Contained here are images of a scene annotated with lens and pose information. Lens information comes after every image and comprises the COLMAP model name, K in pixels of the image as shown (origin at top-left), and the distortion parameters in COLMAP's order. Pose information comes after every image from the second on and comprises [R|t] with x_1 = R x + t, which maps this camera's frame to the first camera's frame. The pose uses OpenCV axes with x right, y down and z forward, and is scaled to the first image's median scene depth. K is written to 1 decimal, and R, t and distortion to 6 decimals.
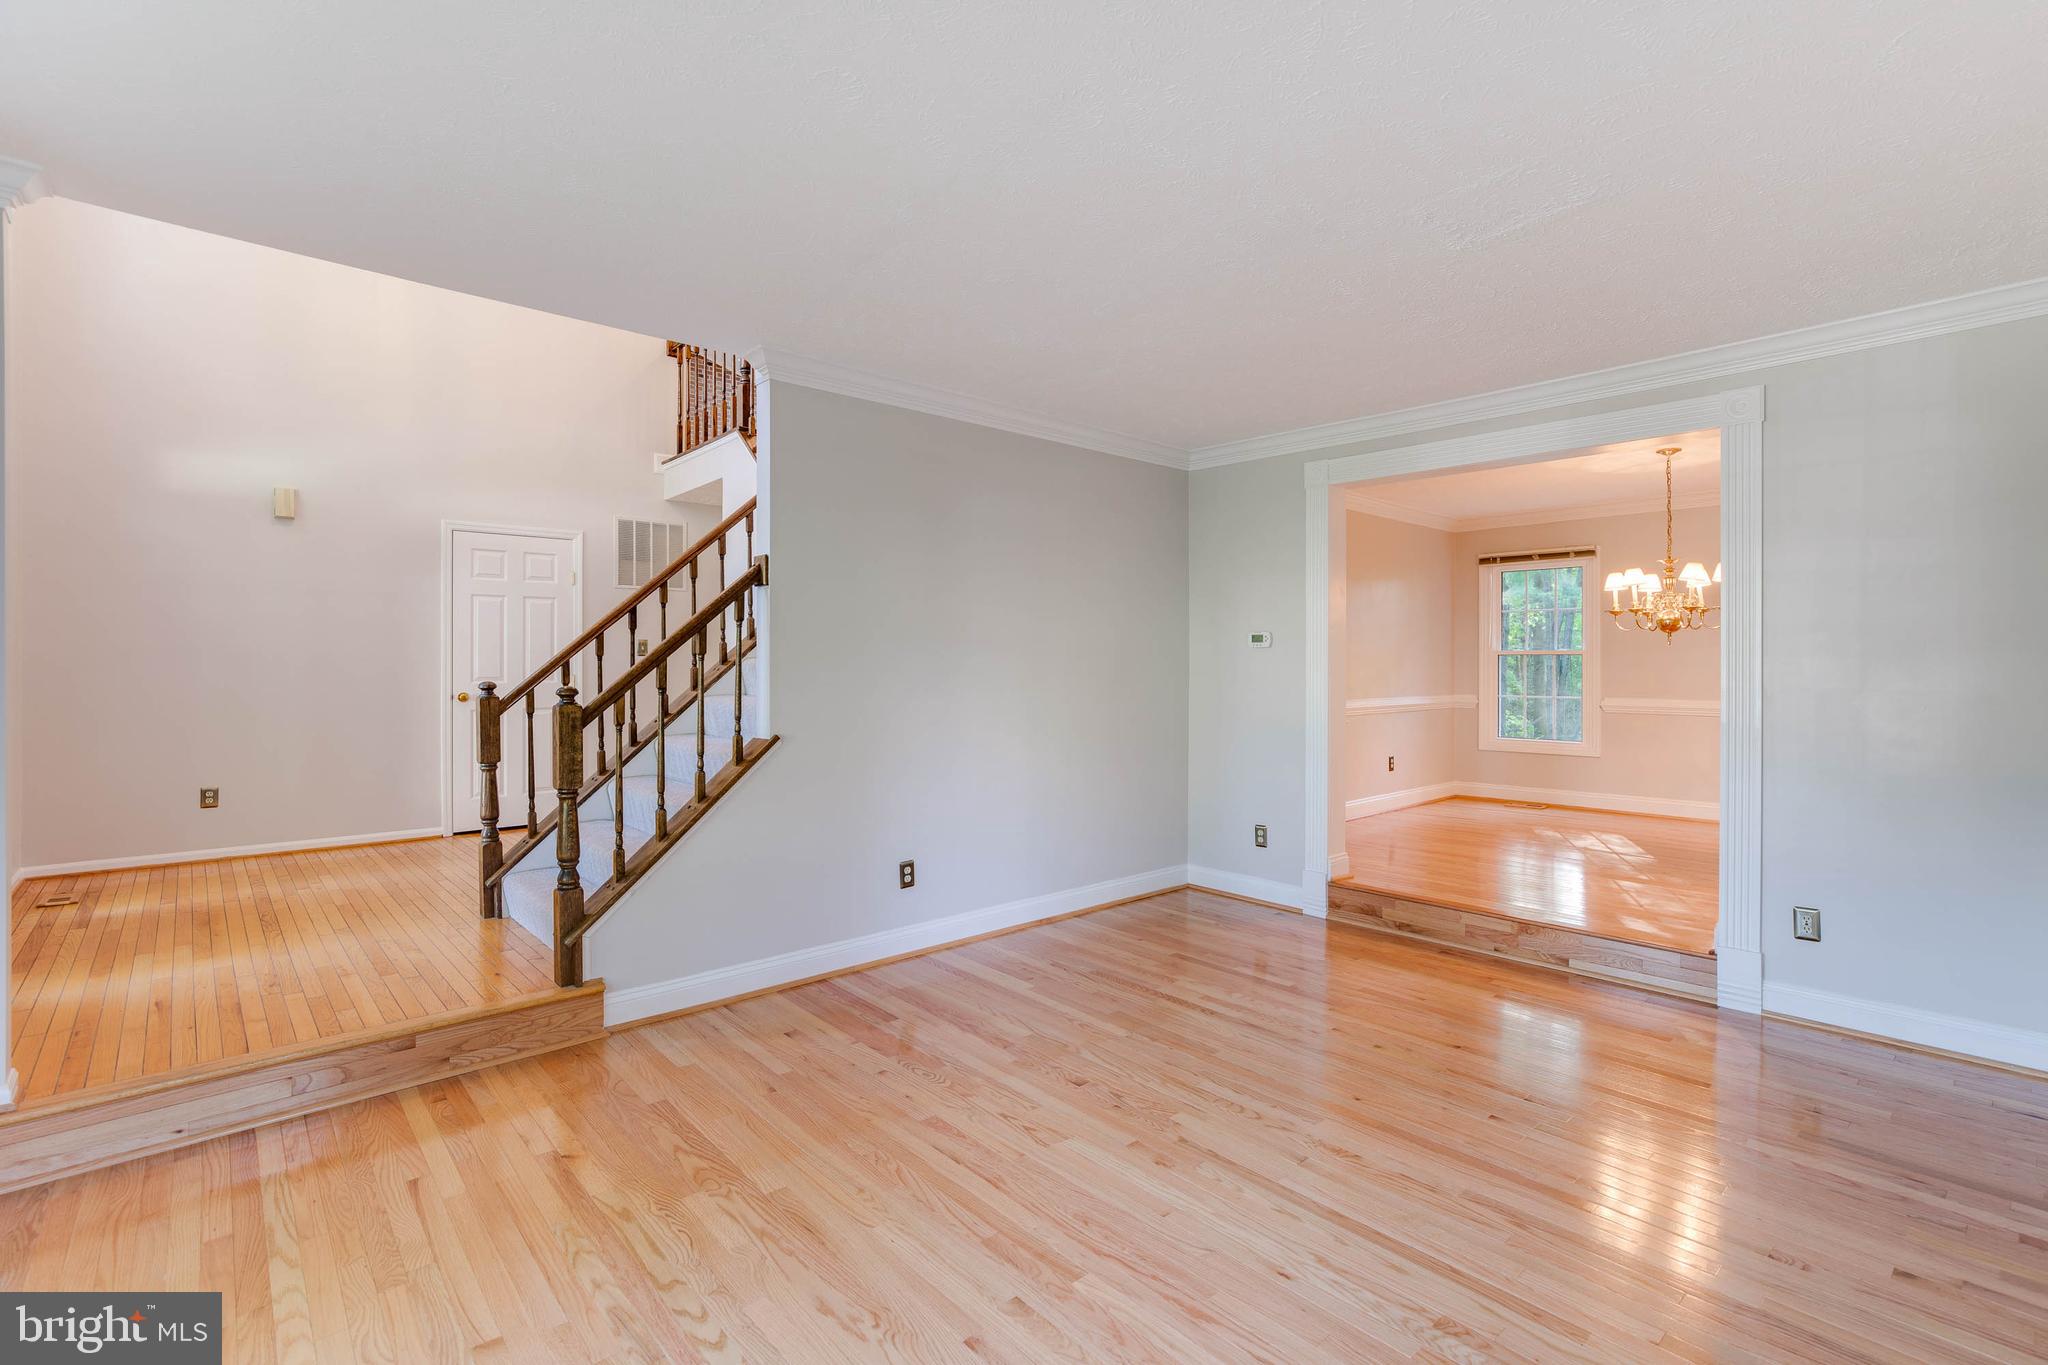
lens RADIAL K [[934.8, 0, 1033.2], [0, 934.8, 675.3], [0, 0, 1]] dist [-0.022665, 0.008032]
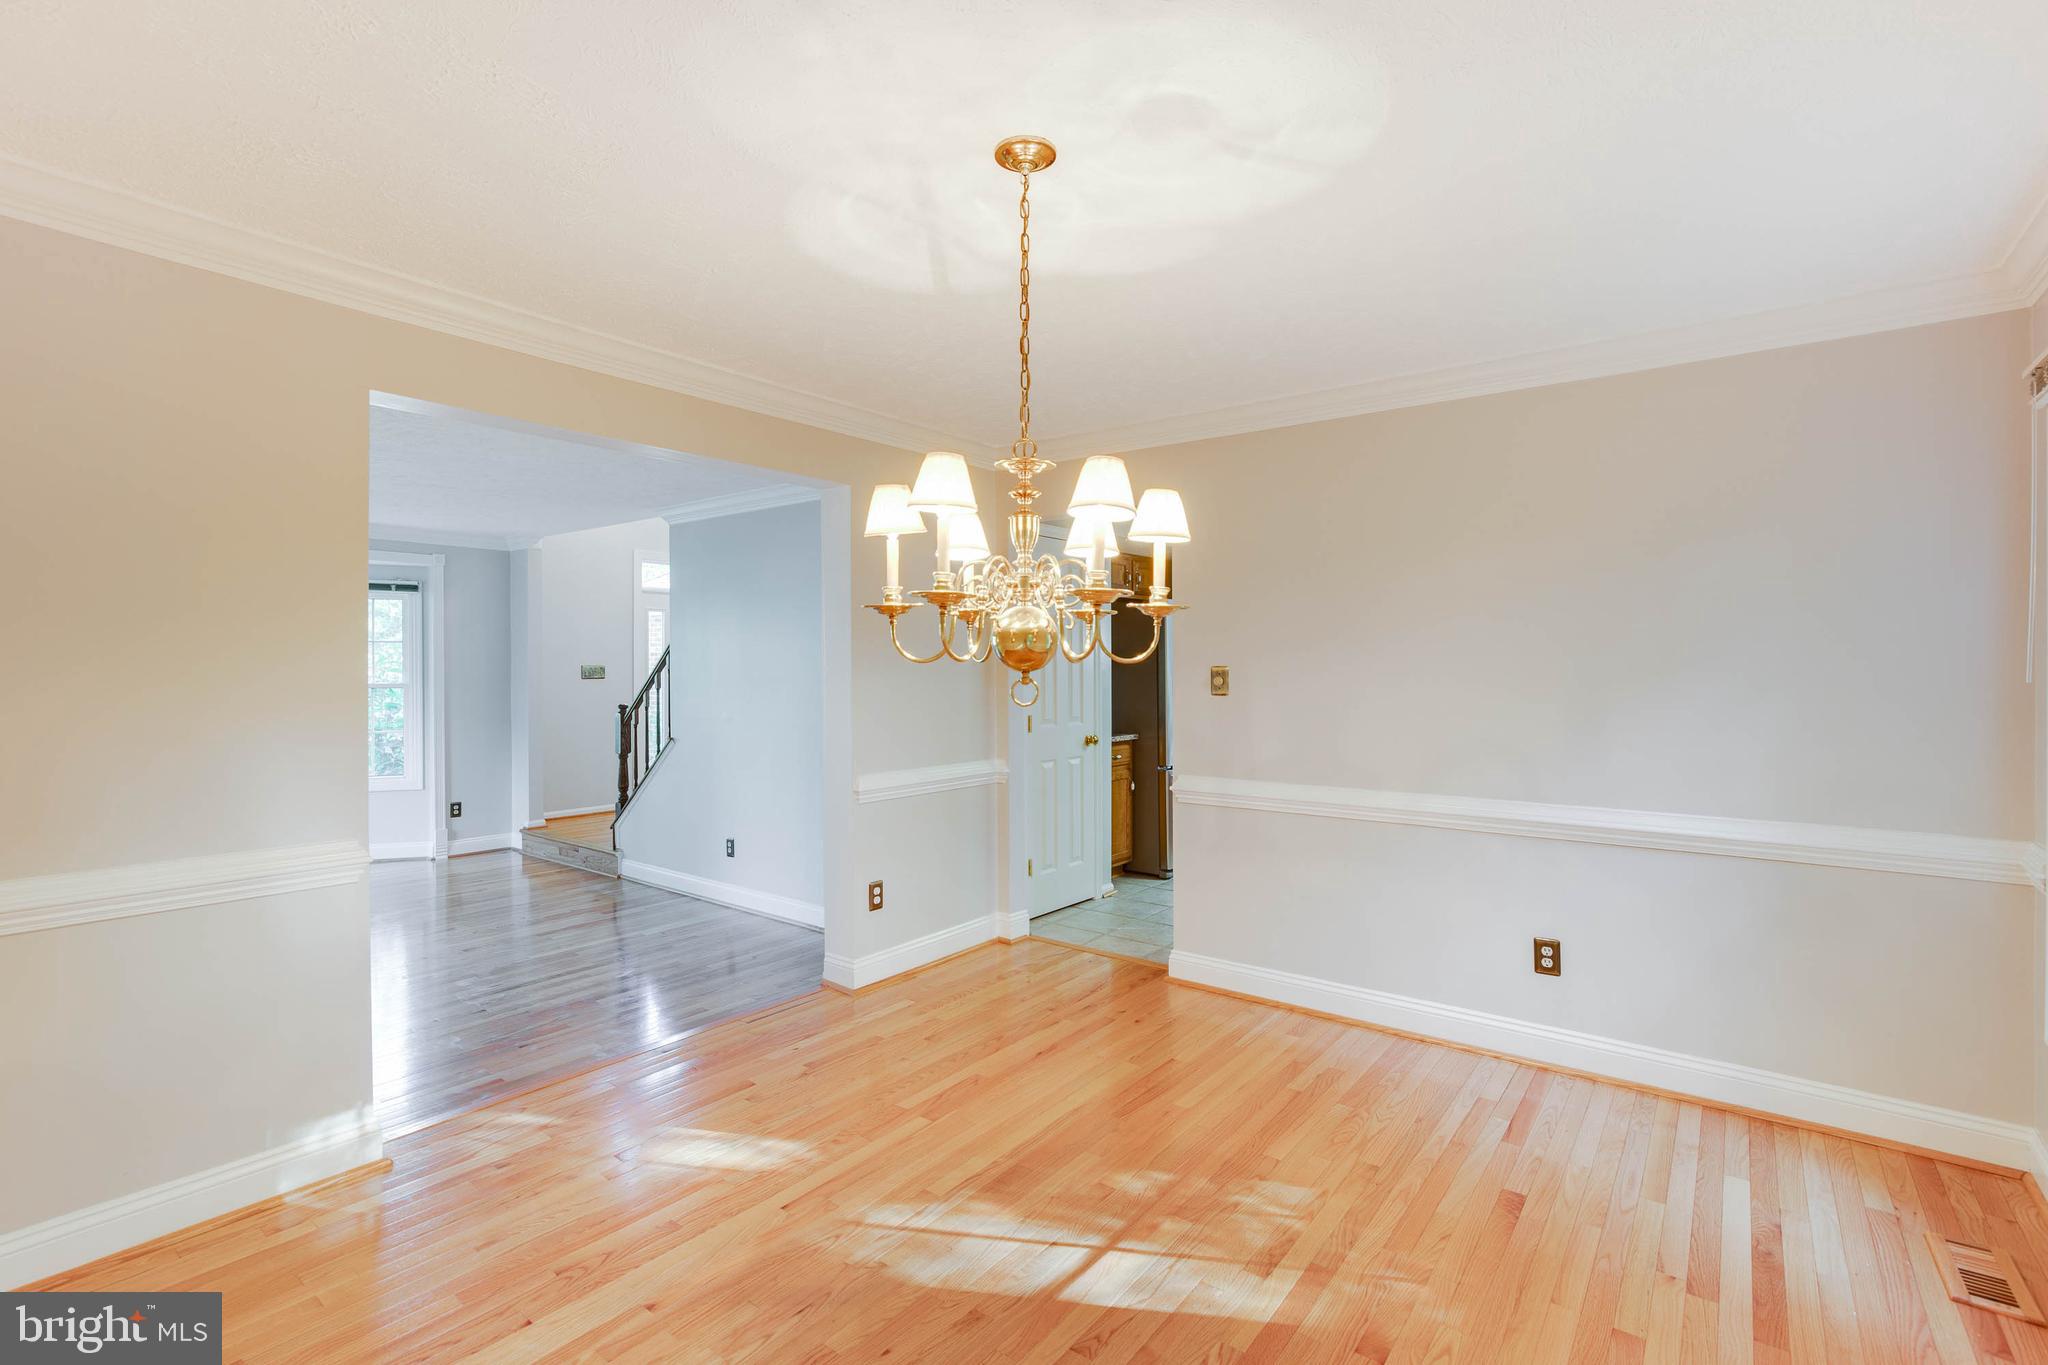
lens RADIAL K [[934.8, 0, 1033.2], [0, 934.8, 675.3], [0, 0, 1]] dist [-0.022665, 0.008032]
pose [[0.172904, 0.006949, -0.984914, 1.518369], [-0.011855, 0.999917, 0.004974, -0.065856], [0.984867, 0.010816, 0.172972, 1.385523]]
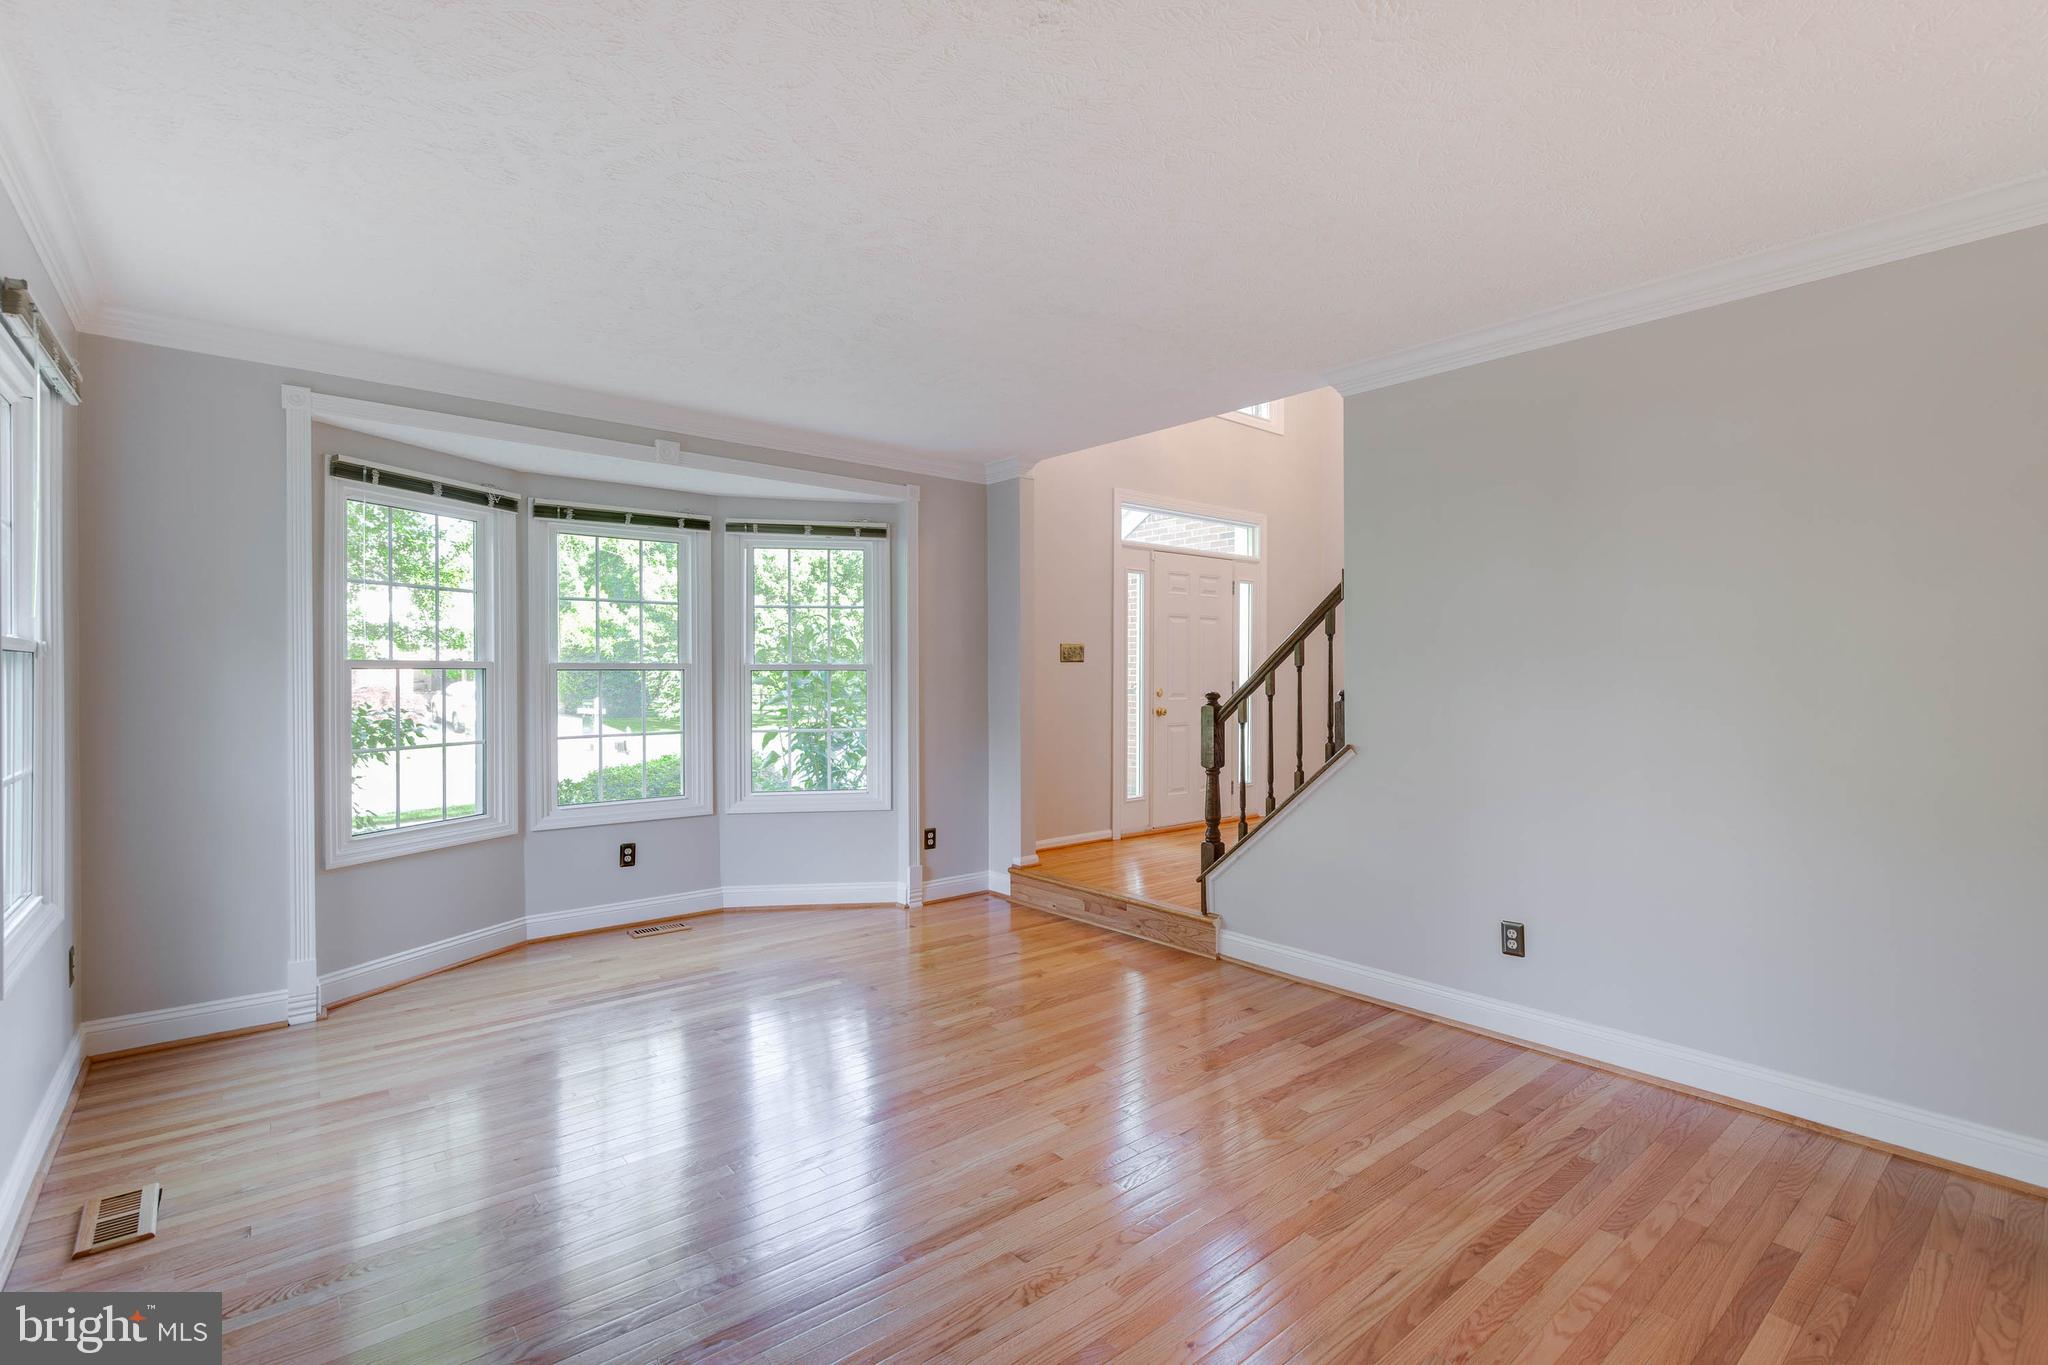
lens RADIAL K [[934.8, 0, 1033.2], [0, 934.8, 675.3], [0, 0, 1]] dist [-0.022665, 0.008032]
pose [[-0.035760, -0.001944, -0.999359, 0.776208], [-0.015589, 0.999878, -0.001388, -0.005384], [0.999239, 0.015529, -0.035785, 0.707296]]
